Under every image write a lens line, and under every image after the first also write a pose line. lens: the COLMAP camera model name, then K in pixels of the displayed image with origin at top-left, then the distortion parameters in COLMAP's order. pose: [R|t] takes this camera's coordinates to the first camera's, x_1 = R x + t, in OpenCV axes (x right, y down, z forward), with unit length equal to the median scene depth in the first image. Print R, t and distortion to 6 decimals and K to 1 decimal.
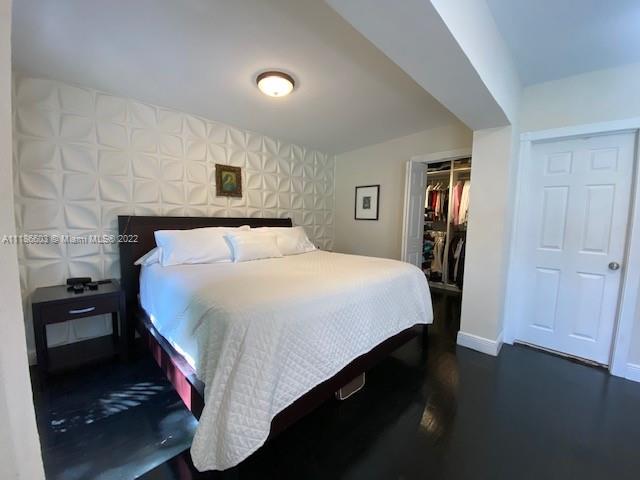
lens RADIAL K [[257.3, 0, 319.7], [0, 257.3, 239.1], [0, 0, 1]] dist [0.000831, -0.000028]
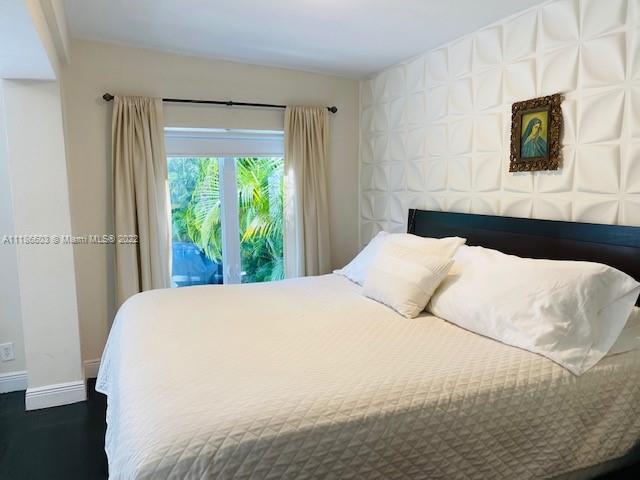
lens RADIAL K [[482.9, 0, 320.4], [0, 482.9, 239.8], [0, 0, 1]] dist [0.008219, 0.002298]
pose [[-0.367570, 0.087282, -0.925891, 0.557935], [-0.072307, 0.989890, 0.122020, -0.123540], [0.927181, 0.111799, -0.357543, 0.987663]]
